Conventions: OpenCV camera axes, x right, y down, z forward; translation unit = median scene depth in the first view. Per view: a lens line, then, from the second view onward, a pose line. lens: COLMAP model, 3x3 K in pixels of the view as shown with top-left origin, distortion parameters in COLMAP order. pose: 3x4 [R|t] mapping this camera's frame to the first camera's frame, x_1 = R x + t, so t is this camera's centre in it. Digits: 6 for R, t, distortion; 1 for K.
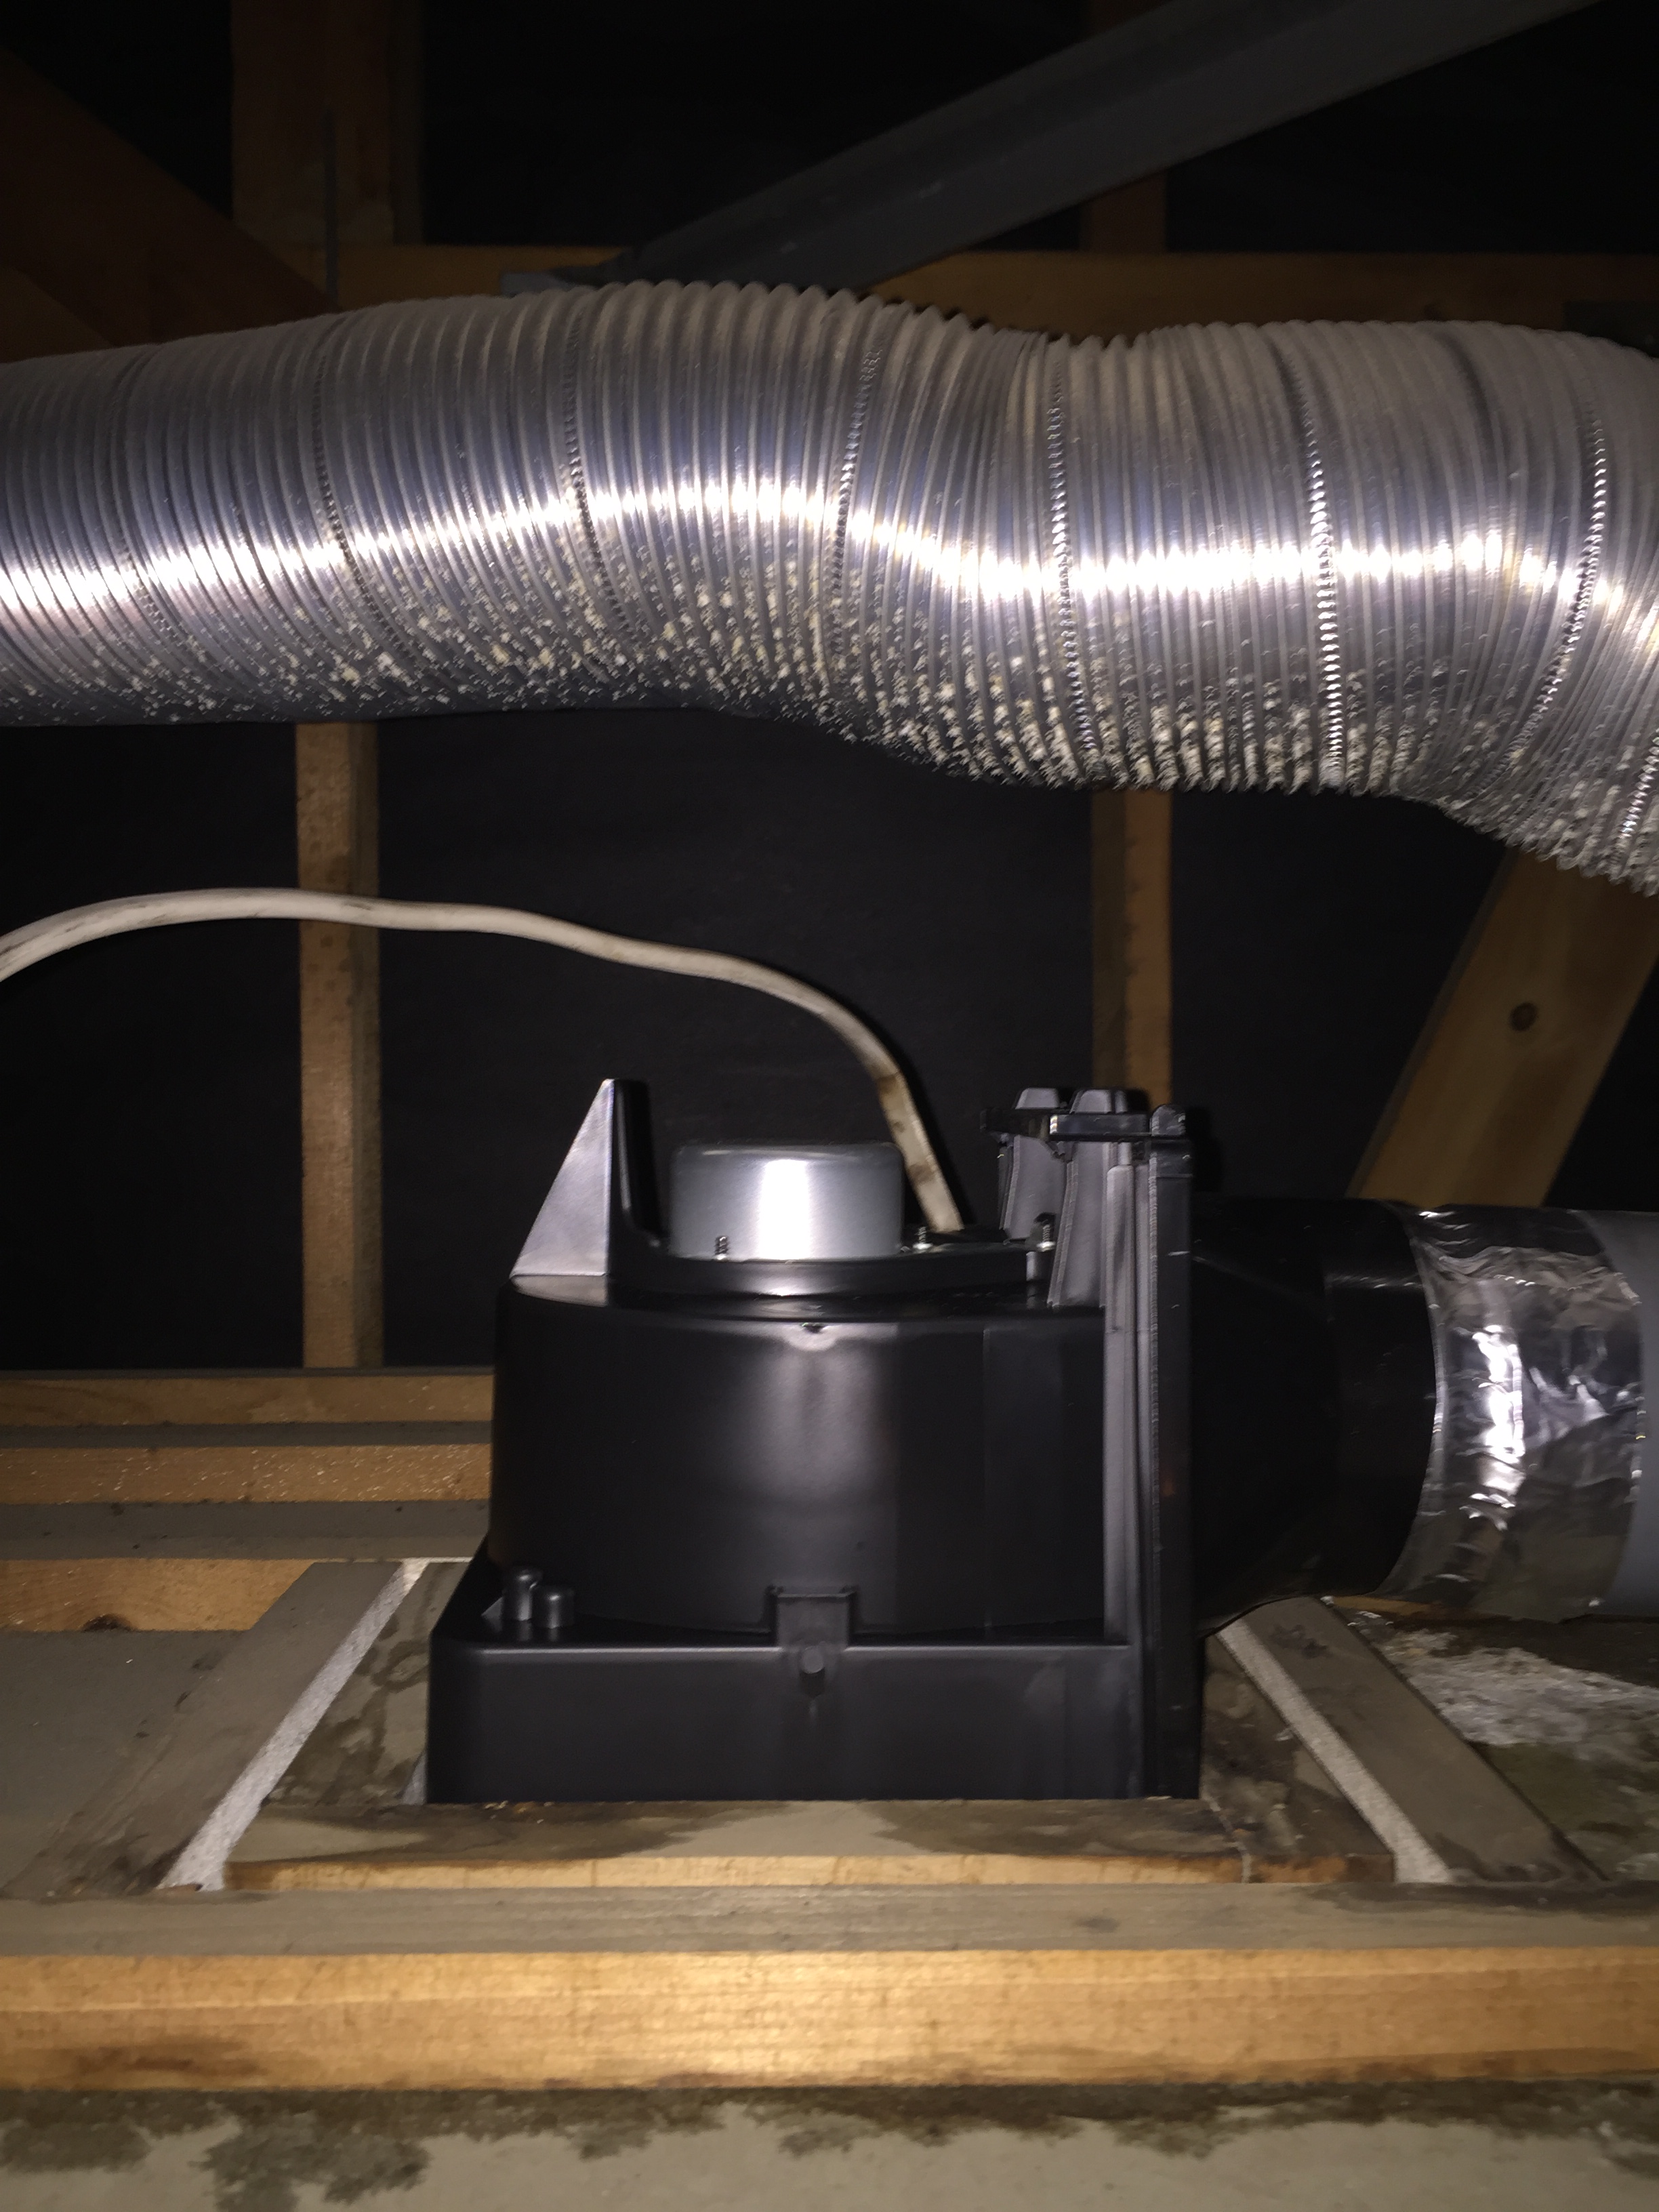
lens RADIAL K [[1797.2, 0, 766.5], [0, 1797.2, 1104.3], [0, 0, 1]] dist [0.073212, -0.099929]
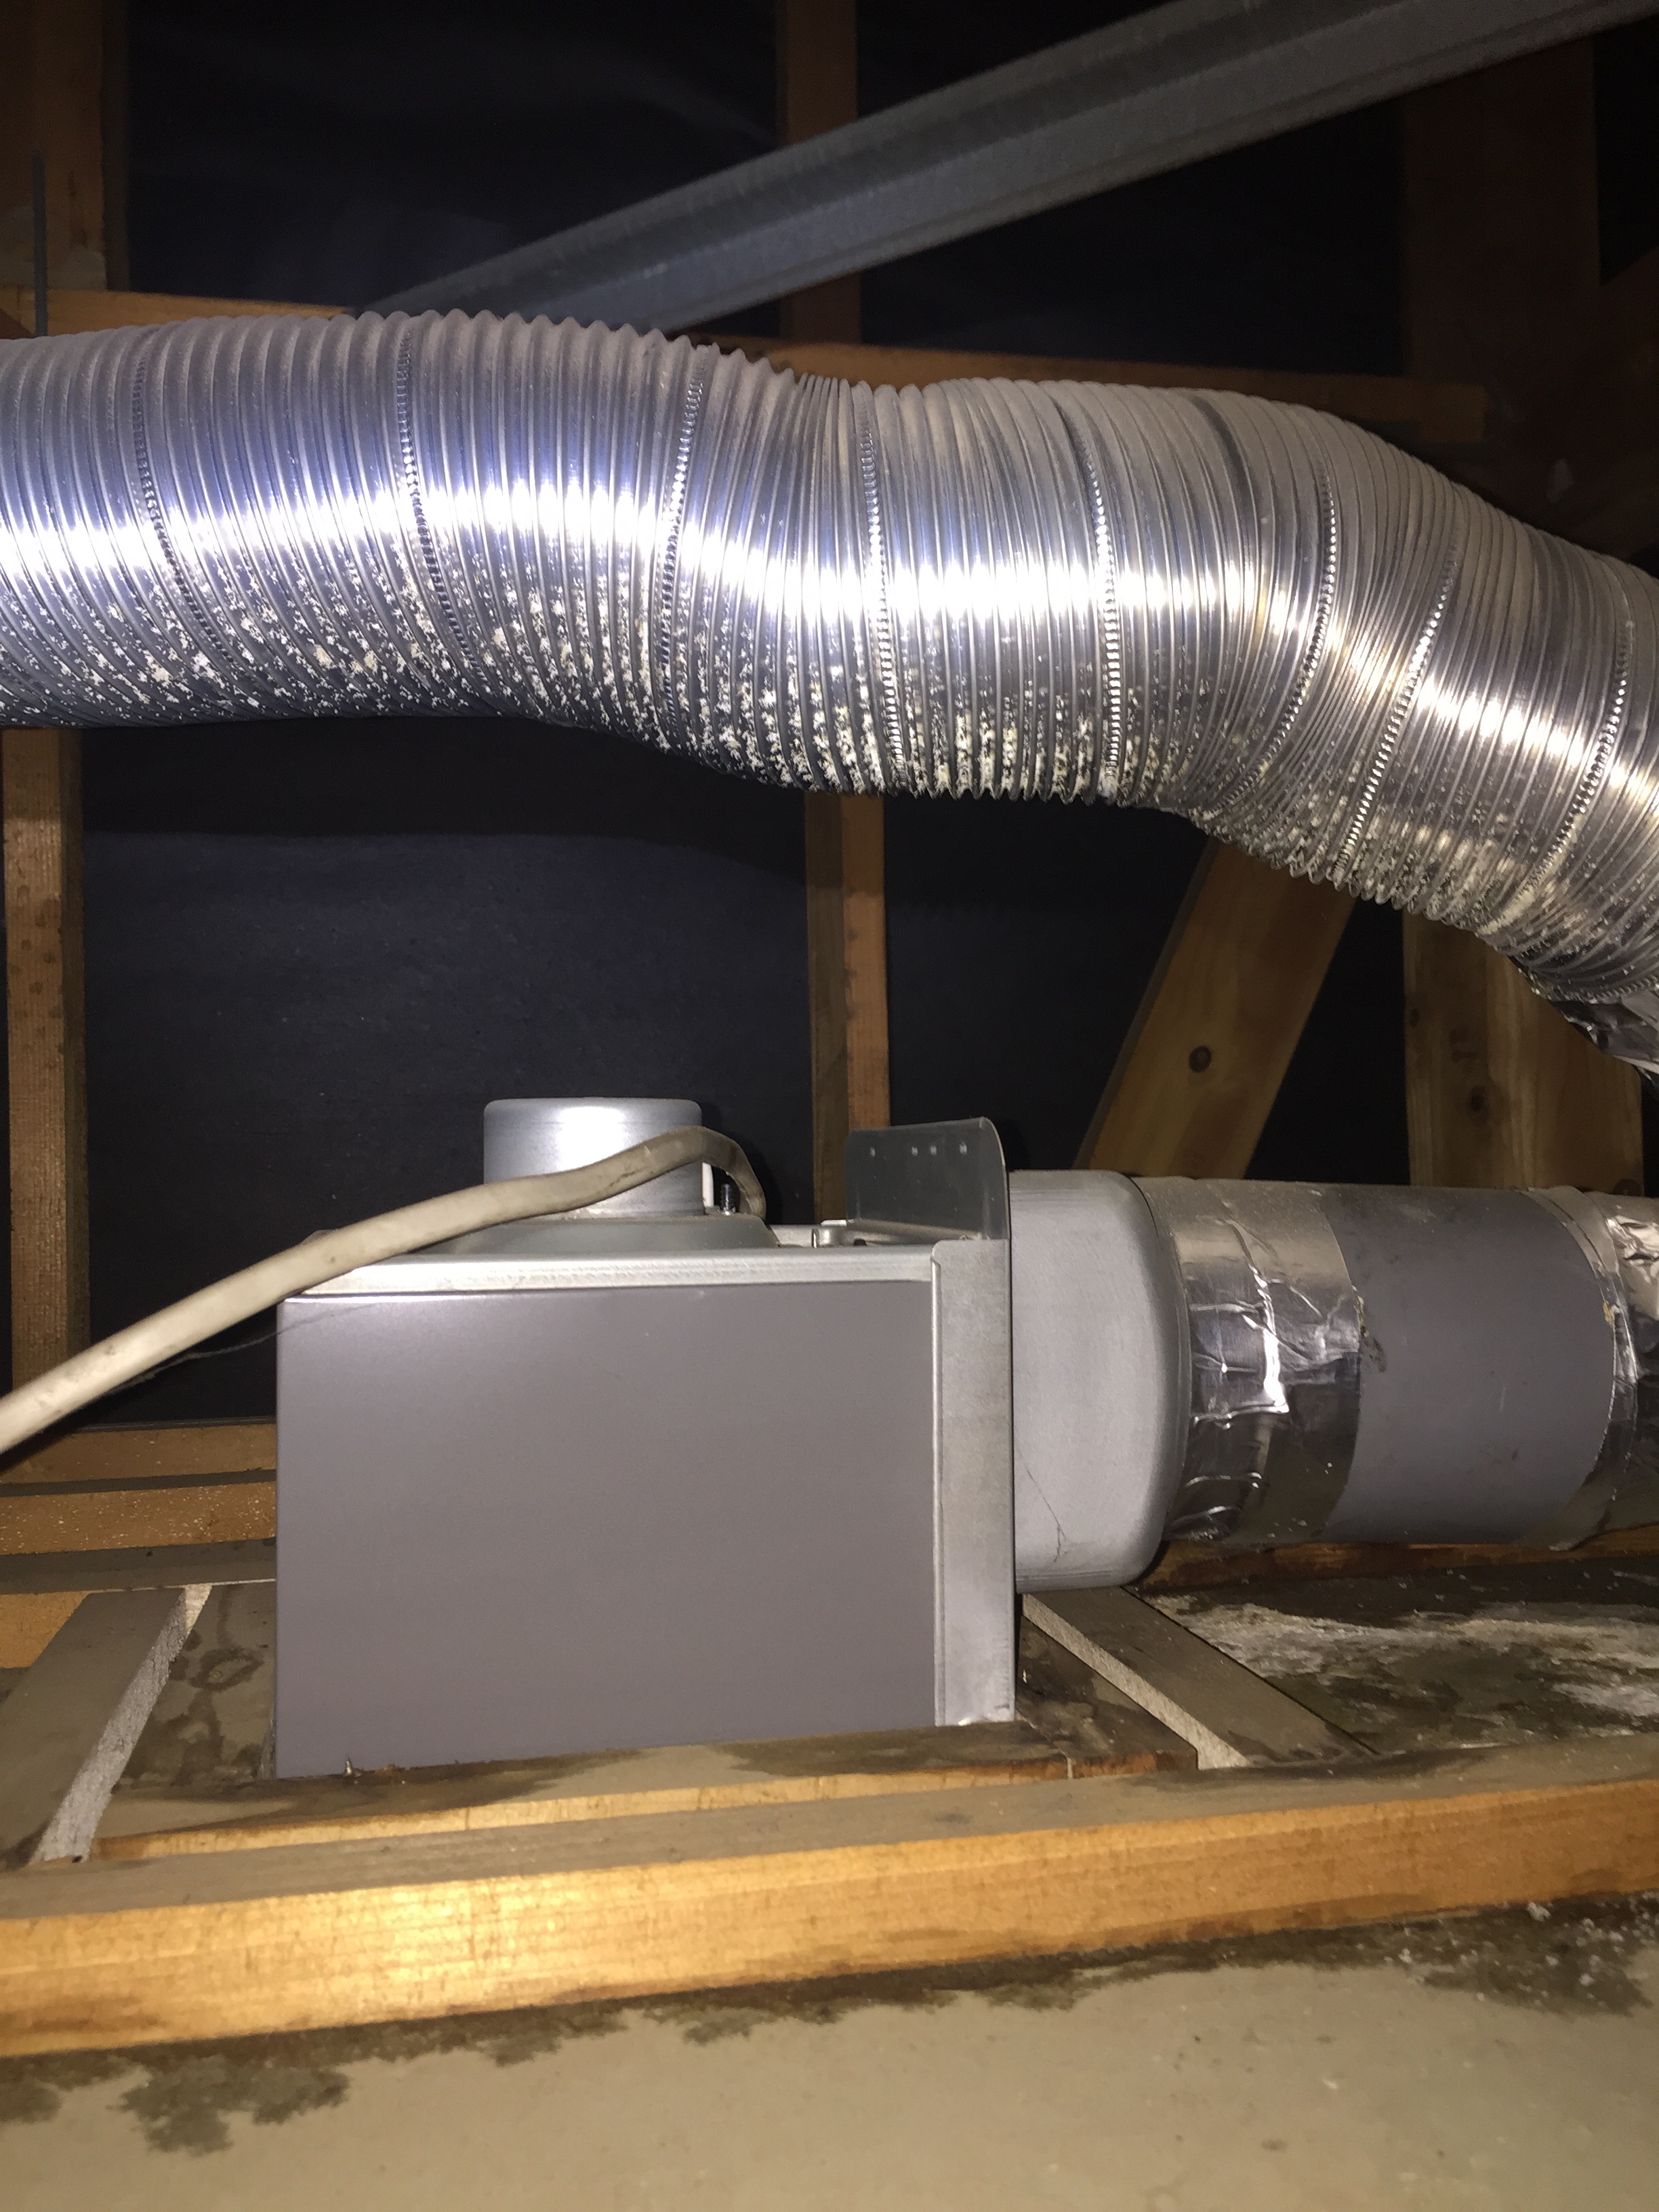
lens RADIAL K [[1797.2, 0, 766.5], [0, 1797.2, 1104.3], [0, 0, 1]] dist [0.073212, -0.099929]
pose [[0.984943, -0.012139, 0.172453, -0.095710], [0.018678, 0.999165, -0.036346, 0.055802], [-0.171867, 0.039020, 0.984347, -0.053382]]
